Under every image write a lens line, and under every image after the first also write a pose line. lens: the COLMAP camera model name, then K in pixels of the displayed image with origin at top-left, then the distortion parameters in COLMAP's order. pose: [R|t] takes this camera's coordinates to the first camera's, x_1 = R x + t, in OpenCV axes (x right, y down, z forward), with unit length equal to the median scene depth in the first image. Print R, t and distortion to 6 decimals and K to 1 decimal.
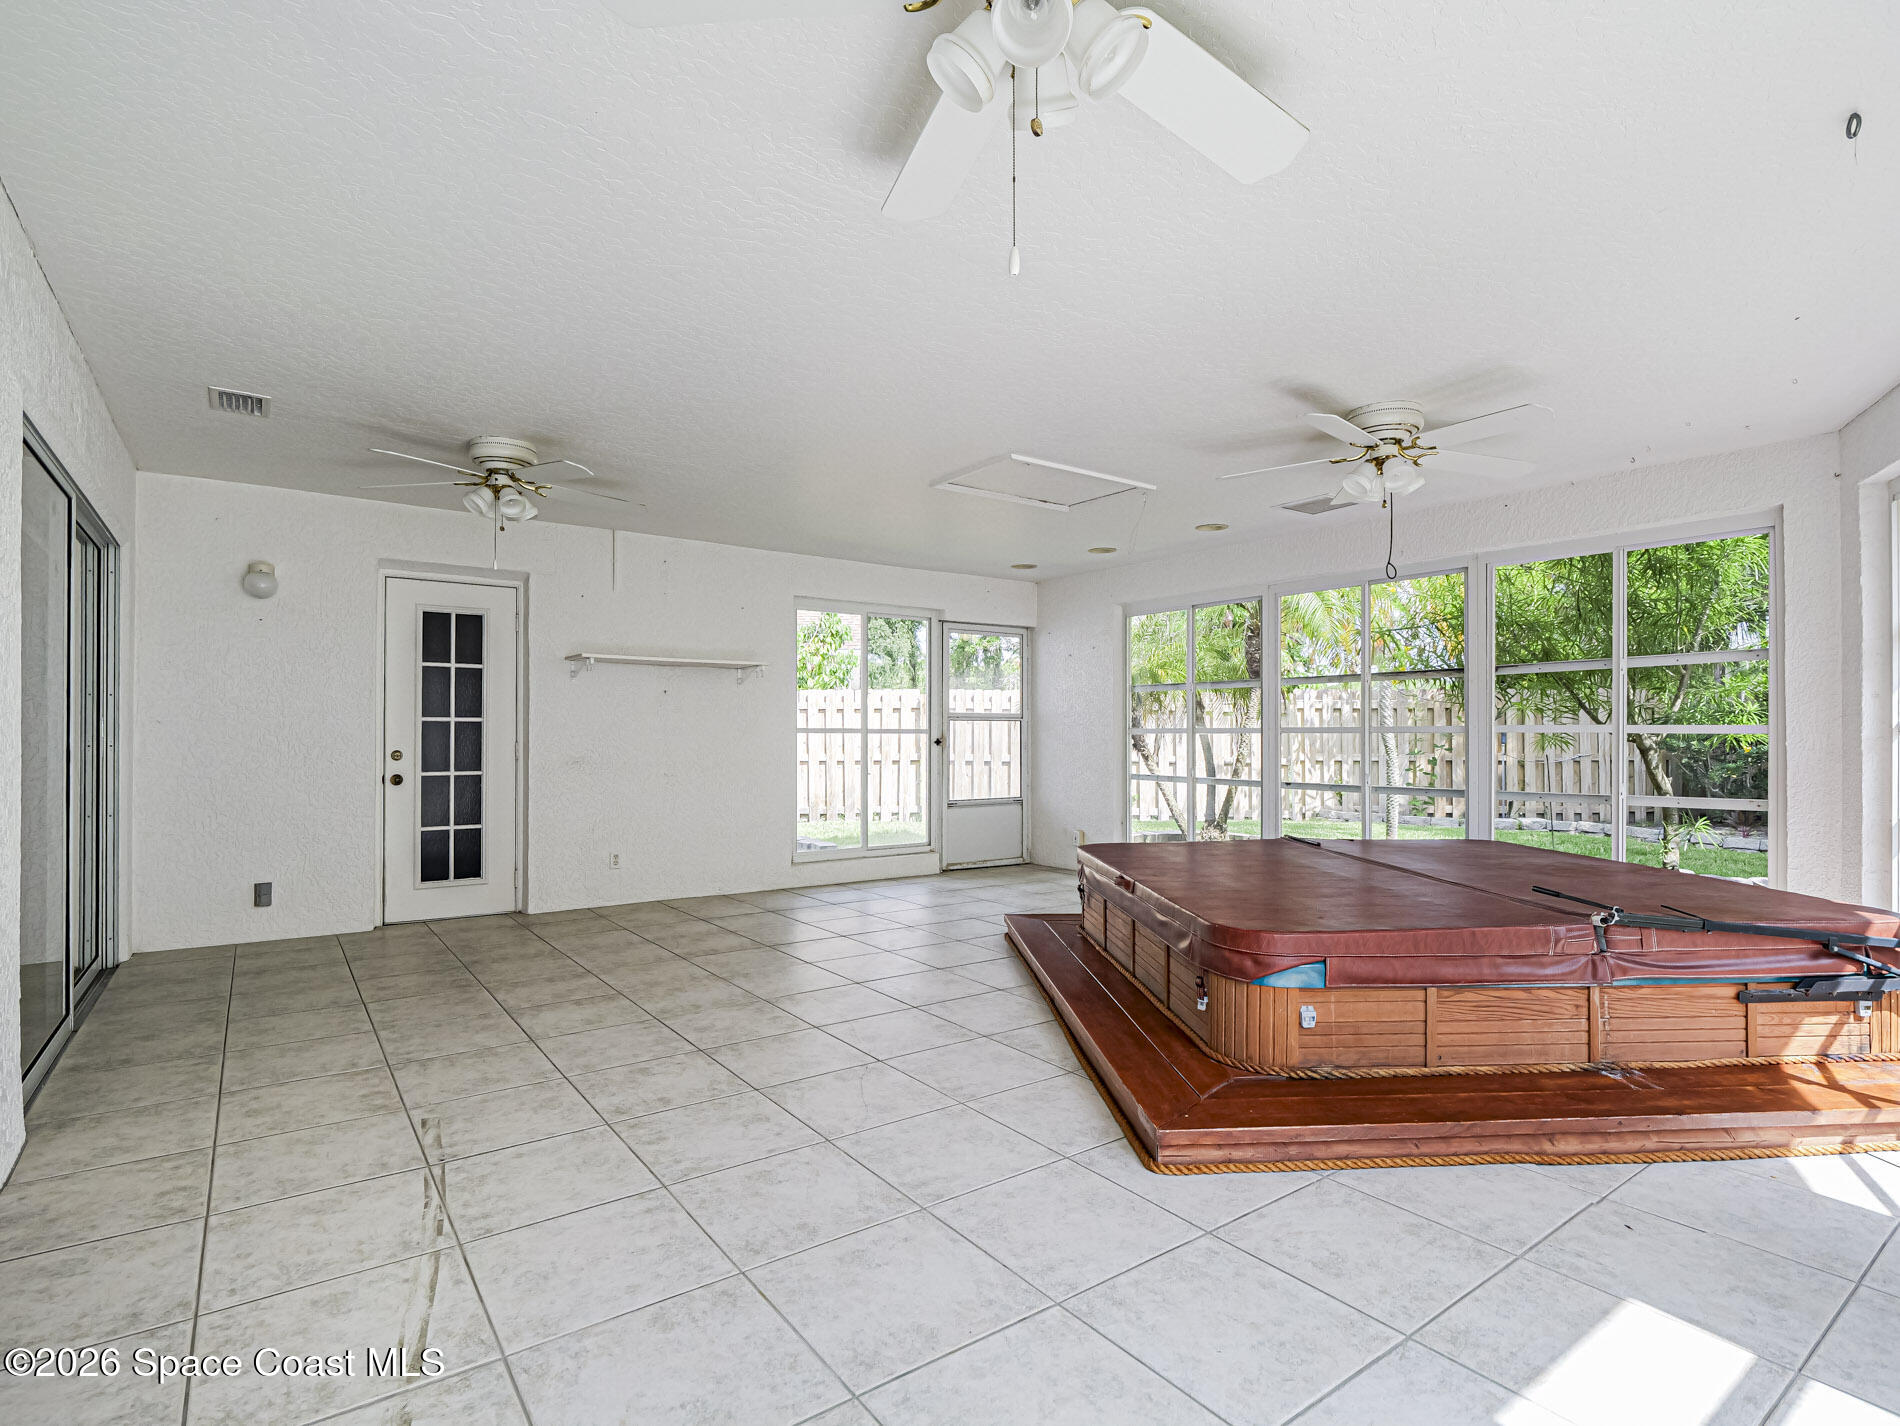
lens RADIAL K [[961.0, 0, 948.2], [0, 961.0, 725.5], [0, 0, 1]] dist [-0.018964, 0.001794]
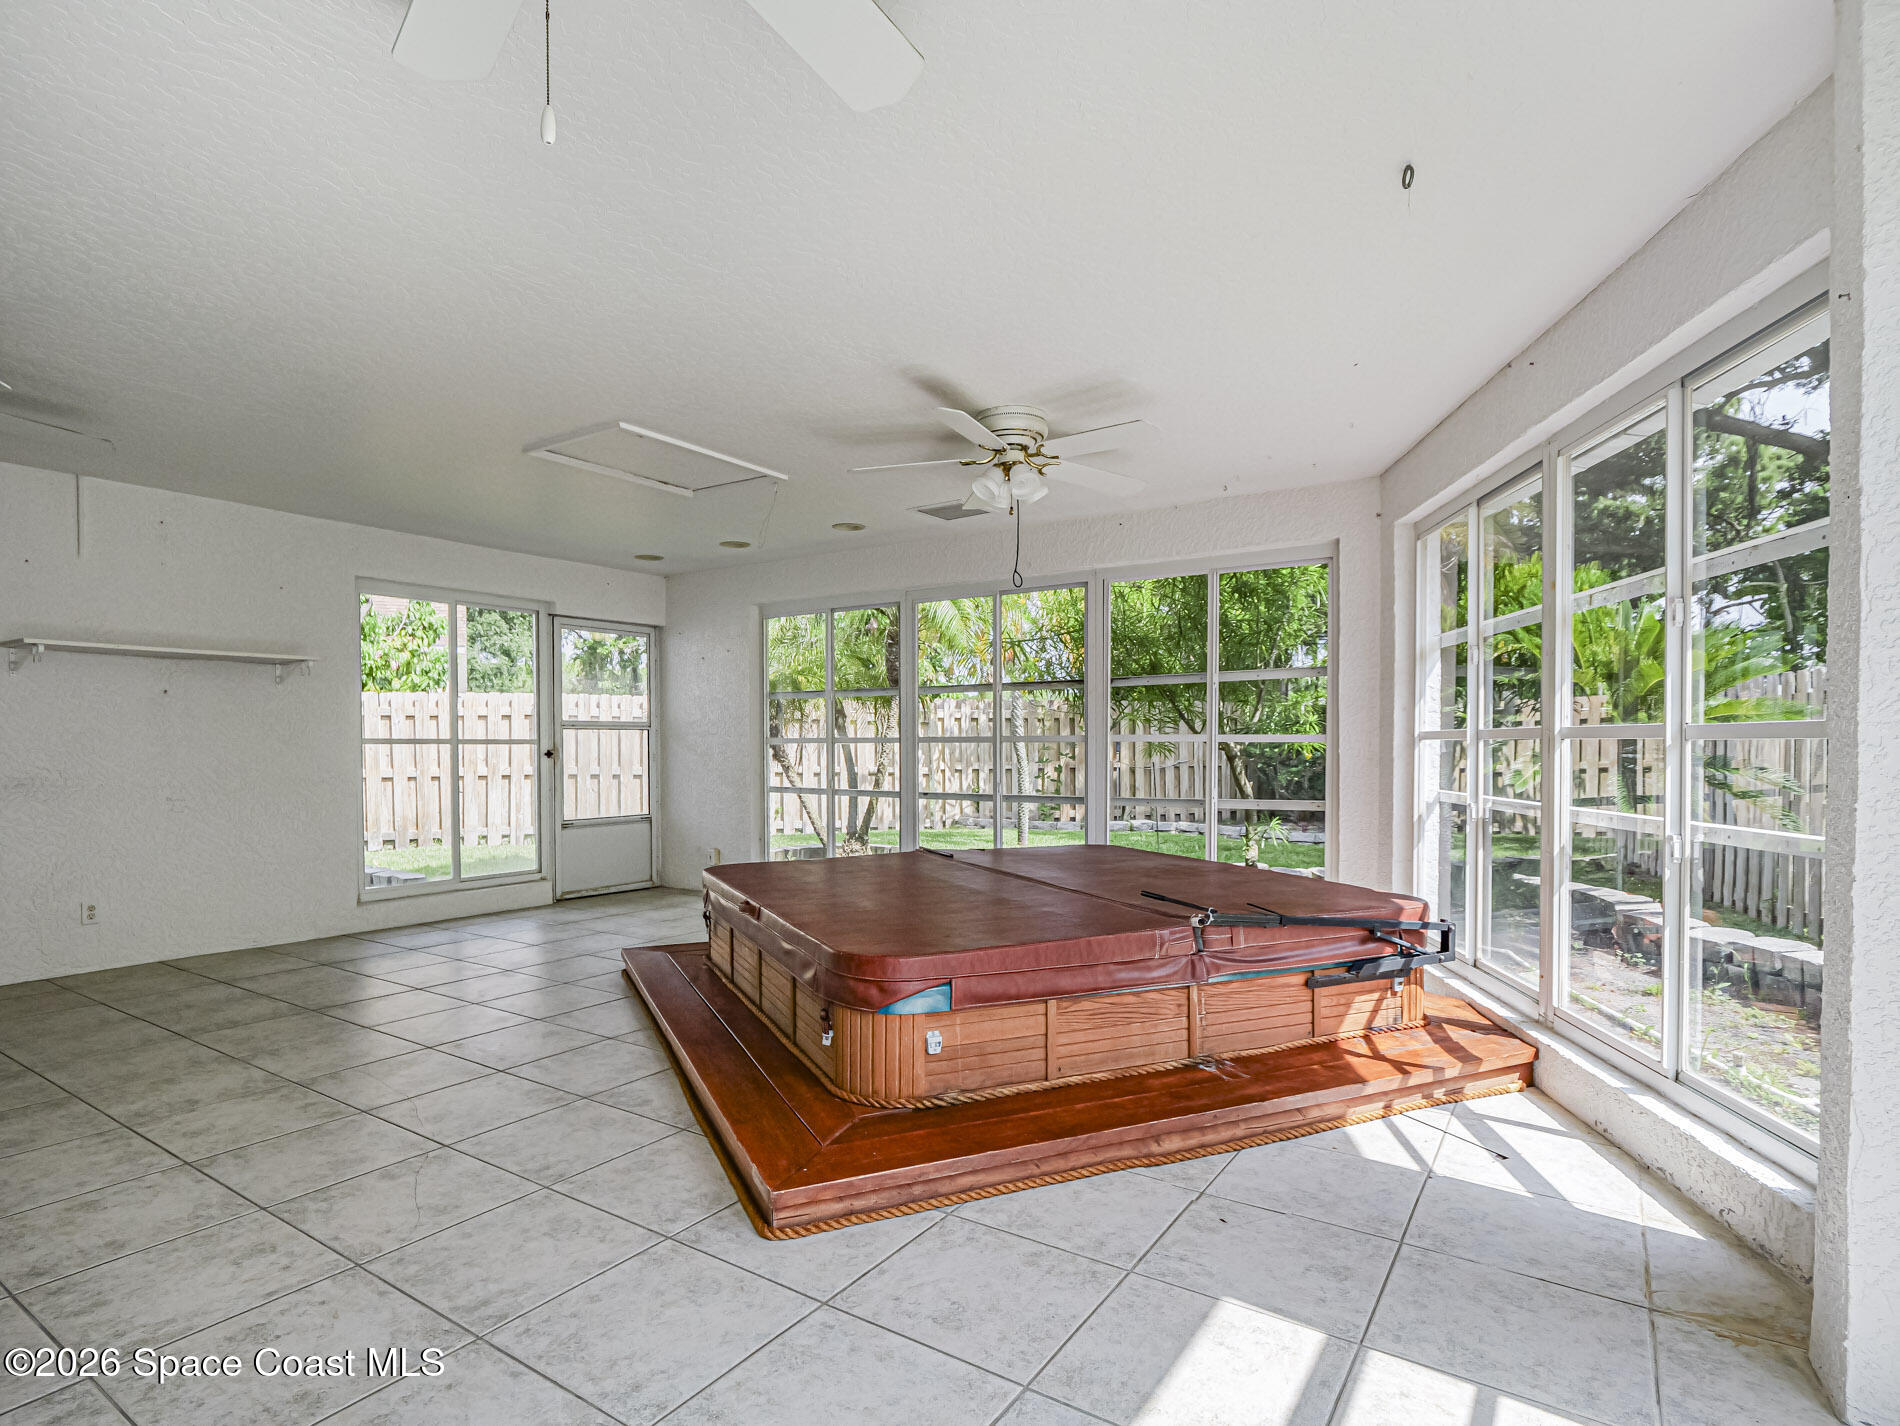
lens RADIAL K [[961.0, 0, 977.4], [0, 961.0, 753.5], [0, 0, 1]] dist [-0.018964, 0.001794]
pose [[0.929166, -0.007550, 0.369585, 0.055312], [0.000209, 0.999802, 0.019901, -0.000785], [-0.369662, -0.018414, 0.928984, 0.088034]]
